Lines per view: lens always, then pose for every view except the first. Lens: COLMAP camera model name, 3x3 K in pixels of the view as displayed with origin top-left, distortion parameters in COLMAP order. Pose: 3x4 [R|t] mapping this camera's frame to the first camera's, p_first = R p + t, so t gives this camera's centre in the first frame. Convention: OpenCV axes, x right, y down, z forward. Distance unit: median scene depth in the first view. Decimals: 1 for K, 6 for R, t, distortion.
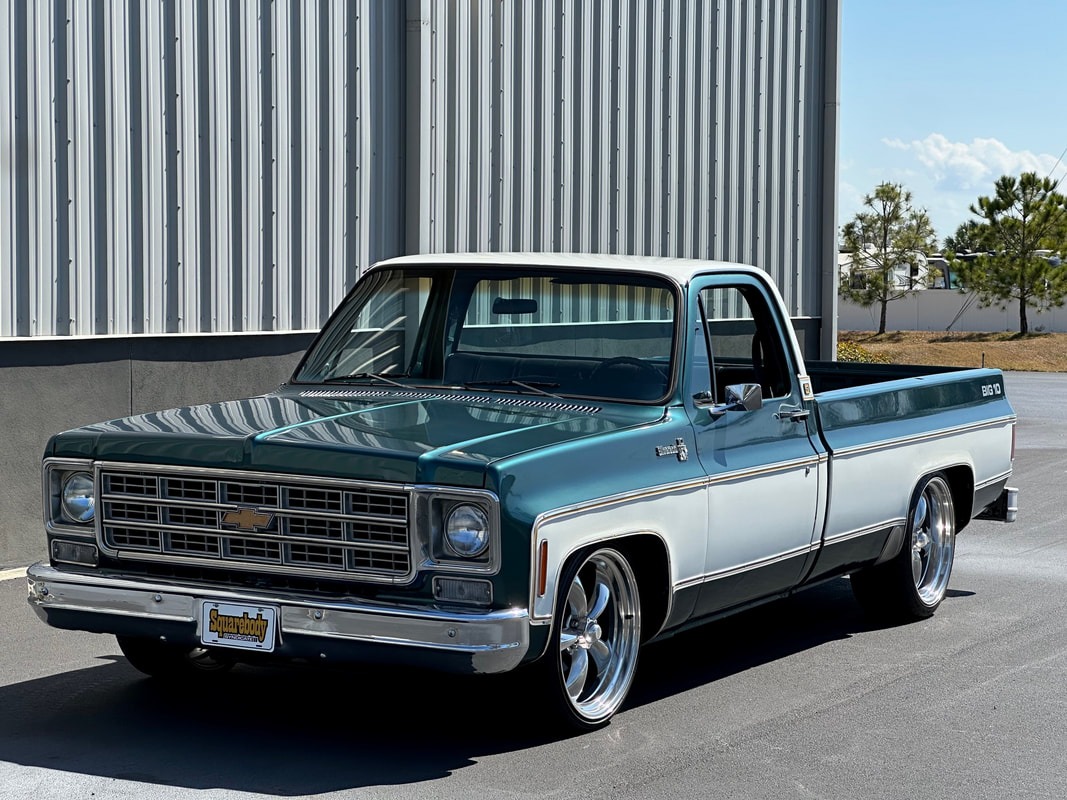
lens RADIAL K [[2390.0, 0, 533.5], [0, 2390.0, 400.0], [0, 0, 1]] dist [-0.335739, 9.186556]
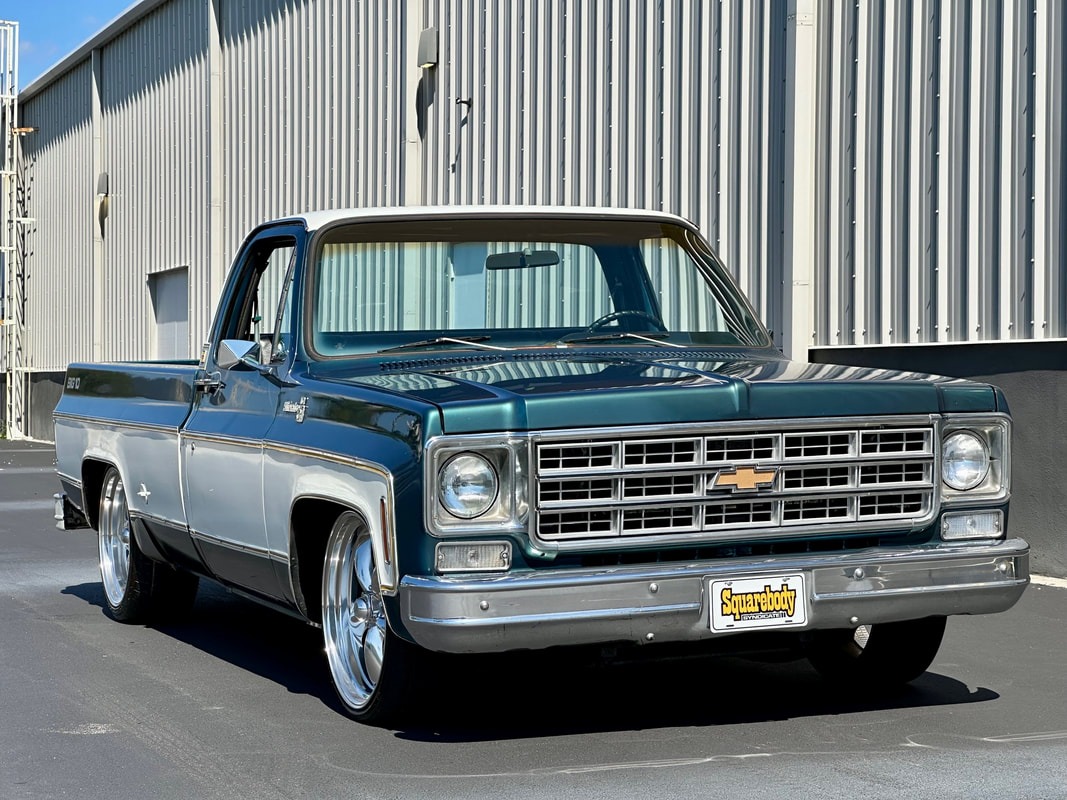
lens RADIAL K [[2390.0, 0, 533.5], [0, 2390.0, 400.0], [0, 0, 1]] dist [-0.335739, 9.186556]
pose [[0.626689, -0.049262, 0.777711, -0.832411], [0.087500, 0.996137, -0.007410, 0.022409], [-0.774341, 0.072693, 0.628579, 0.527115]]
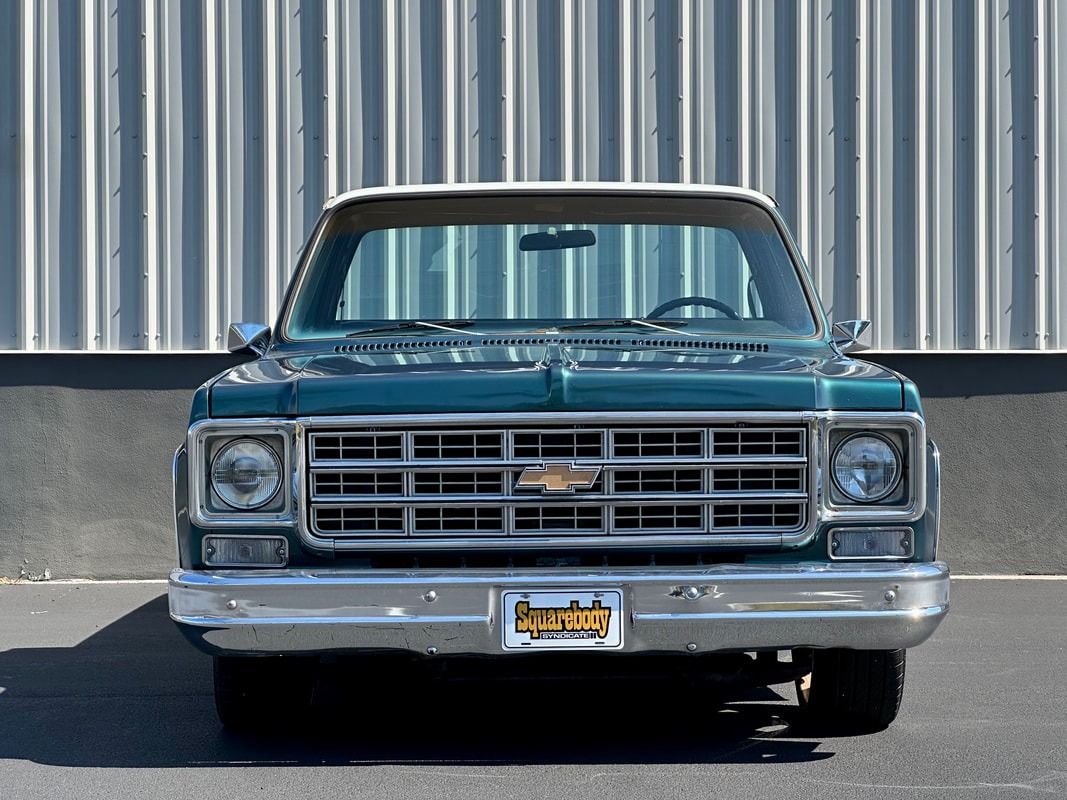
lens RADIAL K [[2390.0, 0, 533.5], [0, 2390.0, 400.0], [0, 0, 1]] dist [-0.335739, 9.186556]
pose [[0.880259, -0.039768, 0.472824, -0.484385], [0.055692, 0.998253, -0.019721, 0.040389], [-0.471214, 0.043693, 0.880936, 0.345305]]
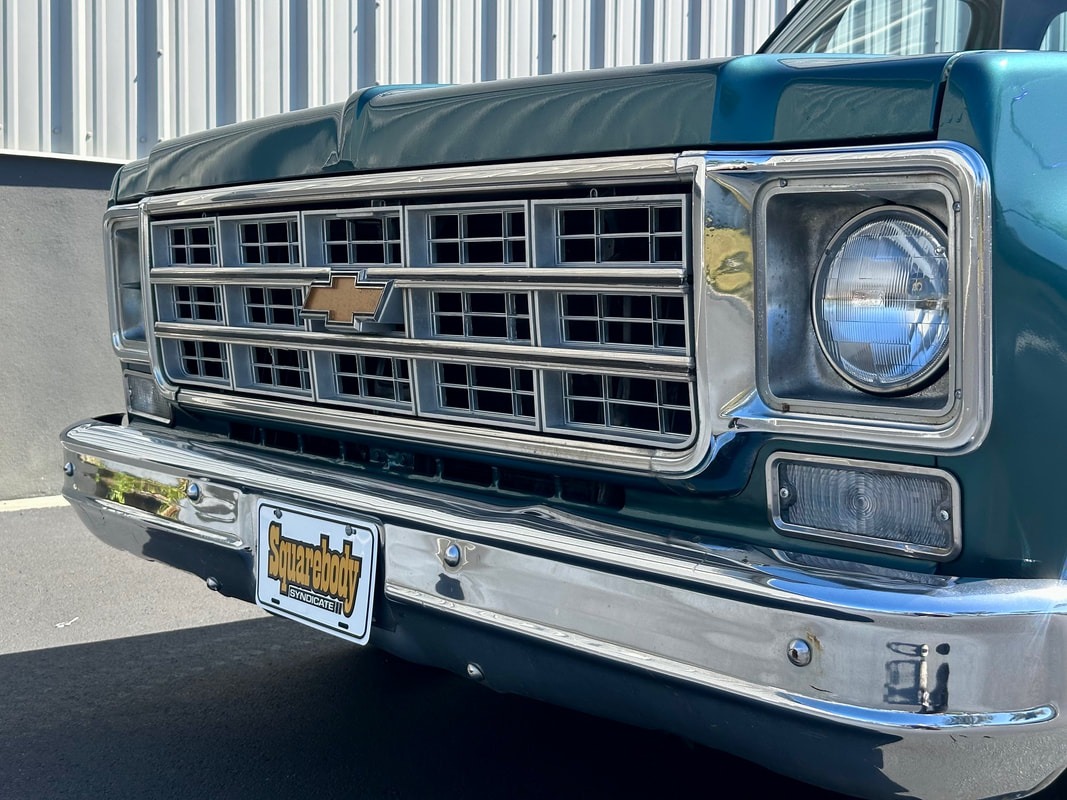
lens RADIAL K [[1501.5, 0, 533.5], [0, 1501.5, 400.0], [0, 0, 1]] dist [0.039091, 0.017266]
pose [[0.926380, 0.024126, -0.375816, 0.002827], [-0.023030, 0.999707, 0.007411, 0.064521], [0.375885, 0.001789, 0.926665, 0.786819]]
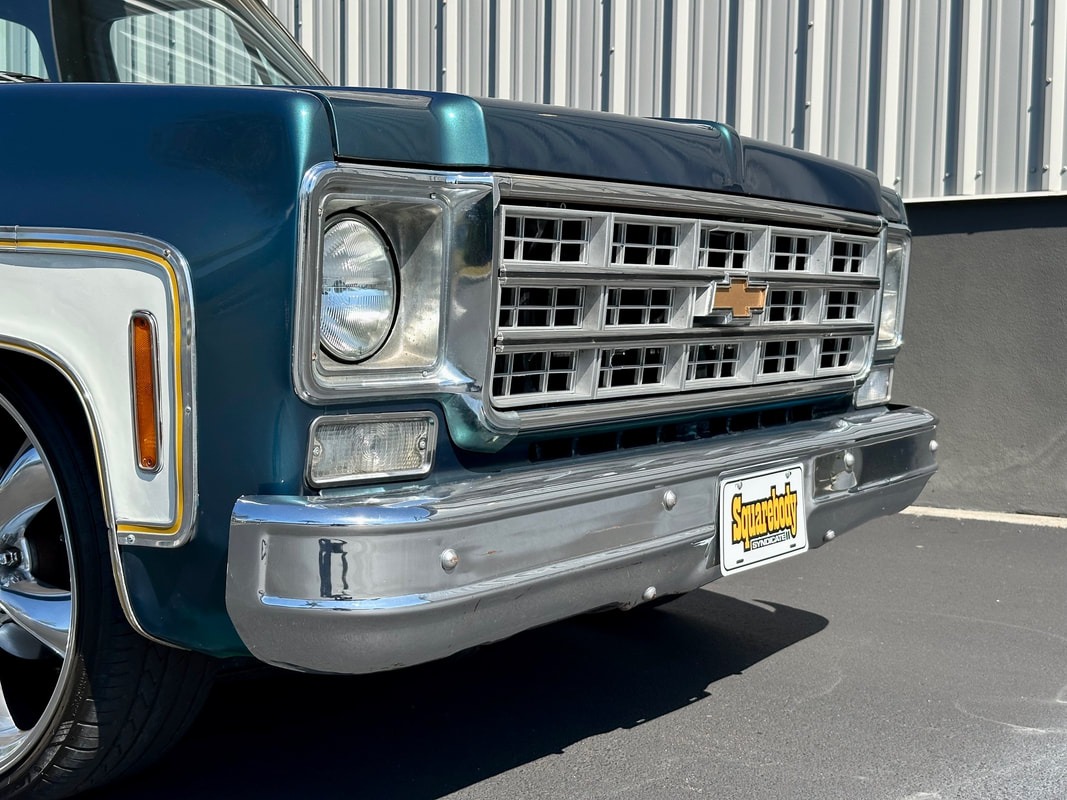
lens RADIAL K [[1501.5, 0, 533.5], [0, 1501.5, 400.0], [0, 0, 1]] dist [0.039091, 0.017266]
pose [[0.095194, -0.081435, 0.992122, -0.430939], [0.062211, 0.995187, 0.075718, 0.045331], [-0.993513, 0.054513, 0.099802, 1.019643]]
